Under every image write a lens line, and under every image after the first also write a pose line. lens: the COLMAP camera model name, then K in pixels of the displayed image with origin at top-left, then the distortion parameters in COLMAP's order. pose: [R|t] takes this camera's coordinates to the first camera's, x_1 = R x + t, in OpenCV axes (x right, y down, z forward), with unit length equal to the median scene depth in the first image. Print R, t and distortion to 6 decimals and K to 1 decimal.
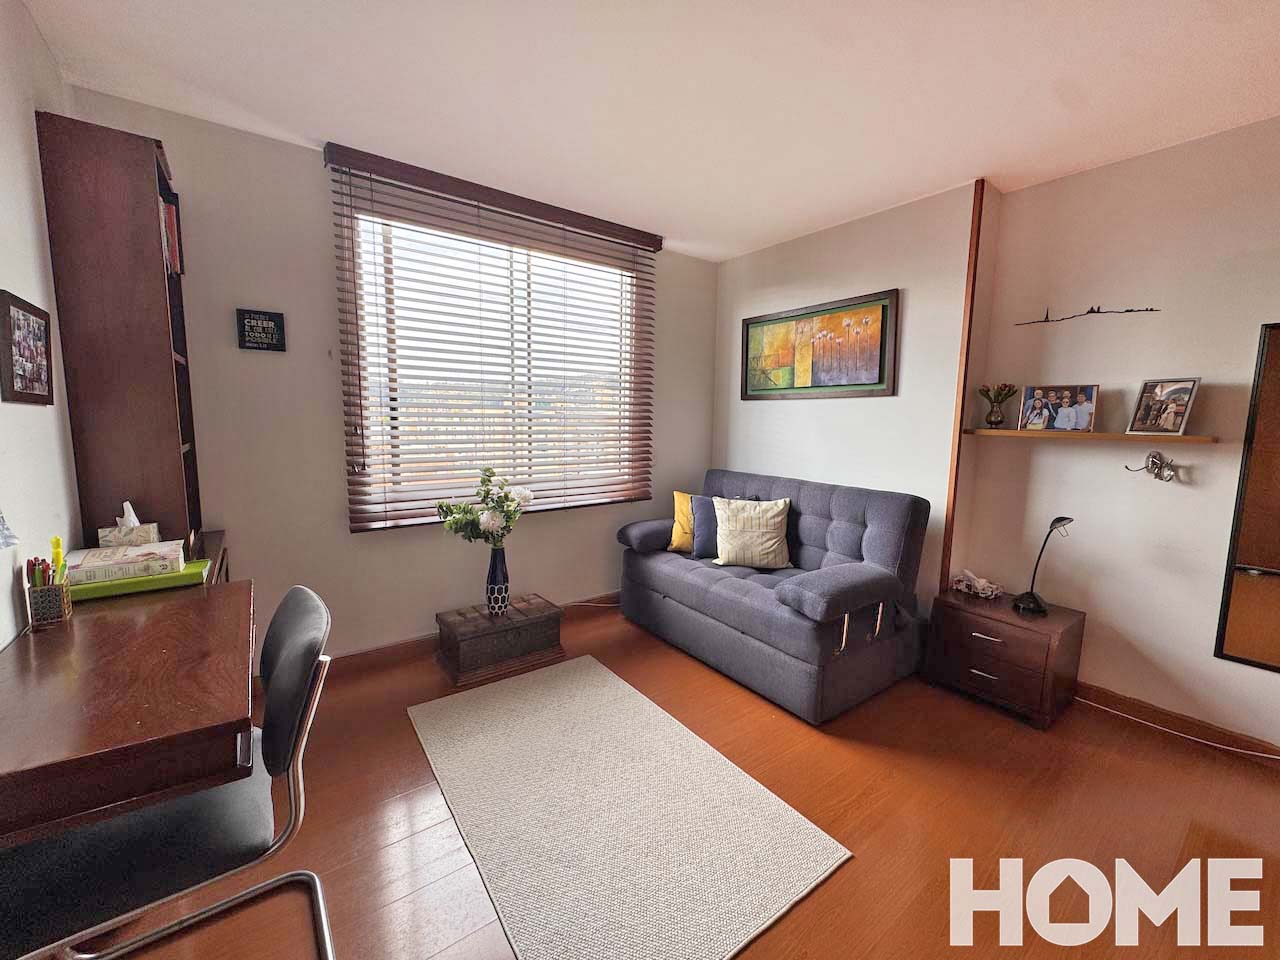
lens RADIAL K [[511.7, 0, 638.5], [0, 511.7, 478.6], [0, 0, 1]] dist [-0.002028, 0.000060]
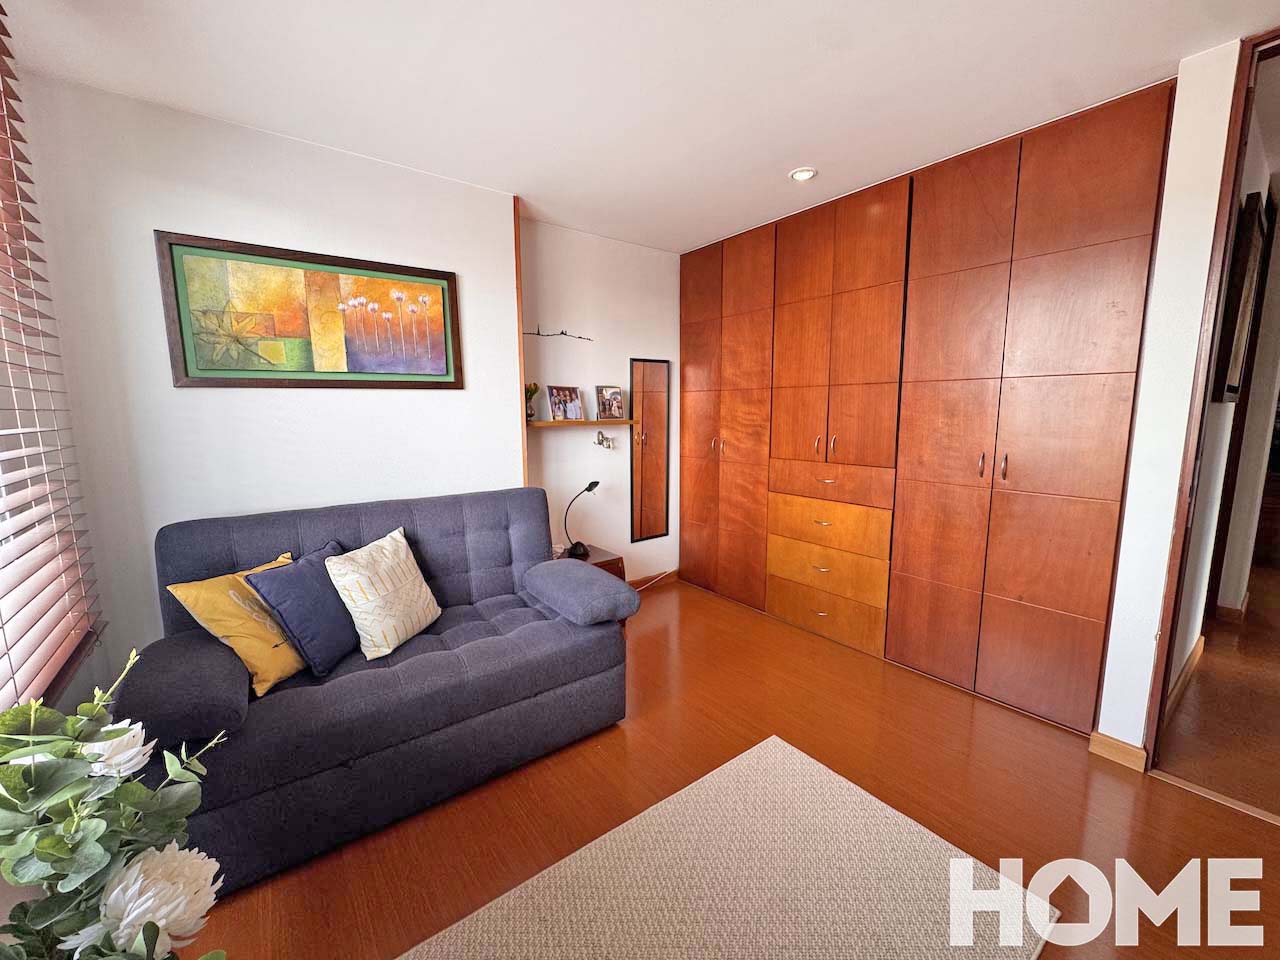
lens RADIAL K [[511.7, 0, 638.5], [0, 511.7, 478.6], [0, 0, 1]] dist [-0.002028, 0.000060]
pose [[-0.010442, -0.149896, 0.988647, -0.475447], [0.126362, 0.980577, 0.150007, -0.108258], [-0.991929, 0.126494, 0.008702, 0.731607]]
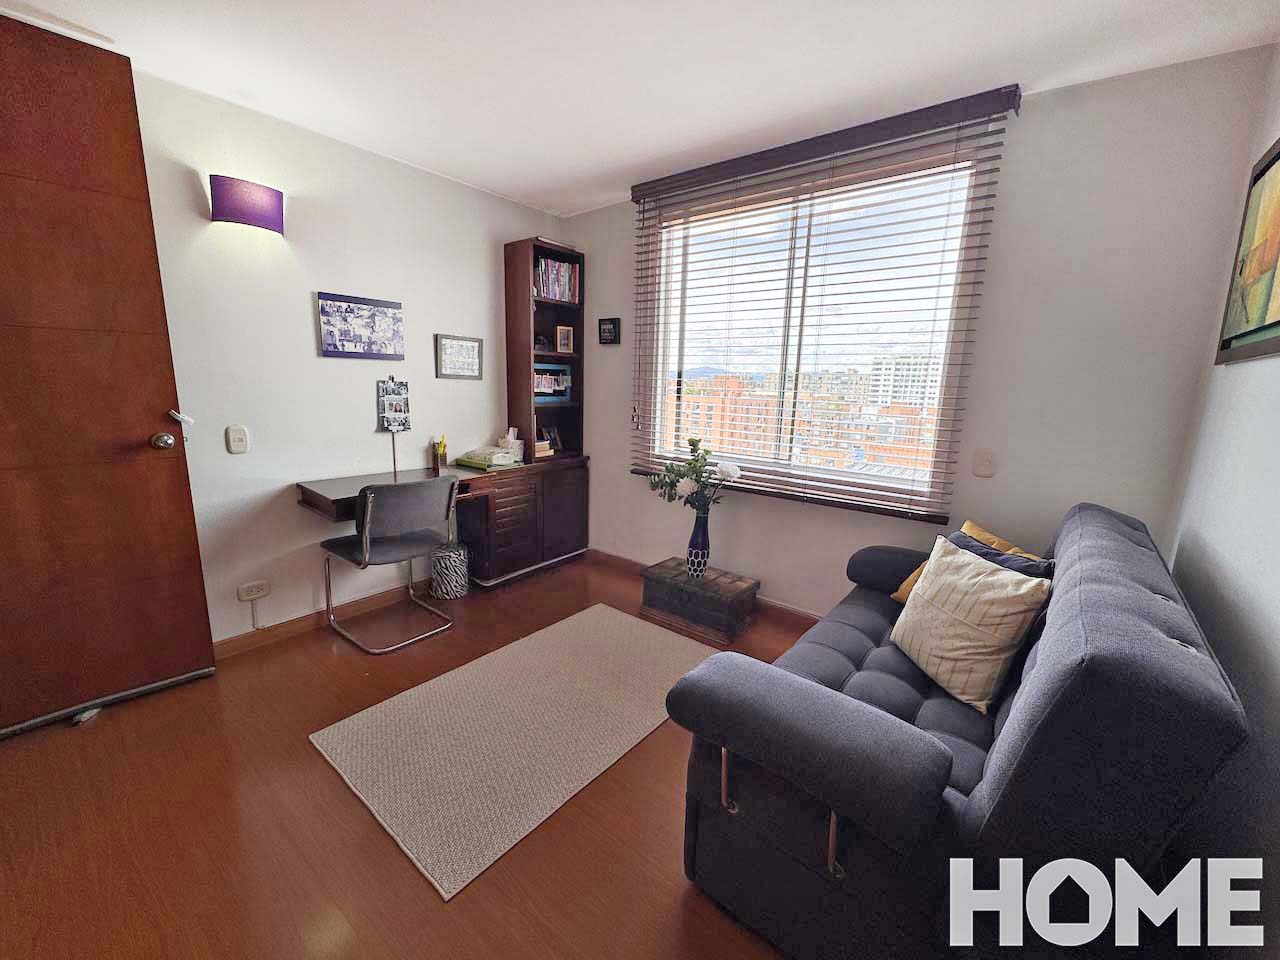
lens RADIAL K [[517.1, 0, 633.5], [0, 517.1, 480.9], [0, 0, 1]] dist [-0.000319, 0.000071]
pose [[0.251294, 0.178923, -0.951230, 0.703725], [-0.137079, 0.979439, 0.148016, -0.074474], [0.958155, 0.093198, 0.270654, 0.578489]]
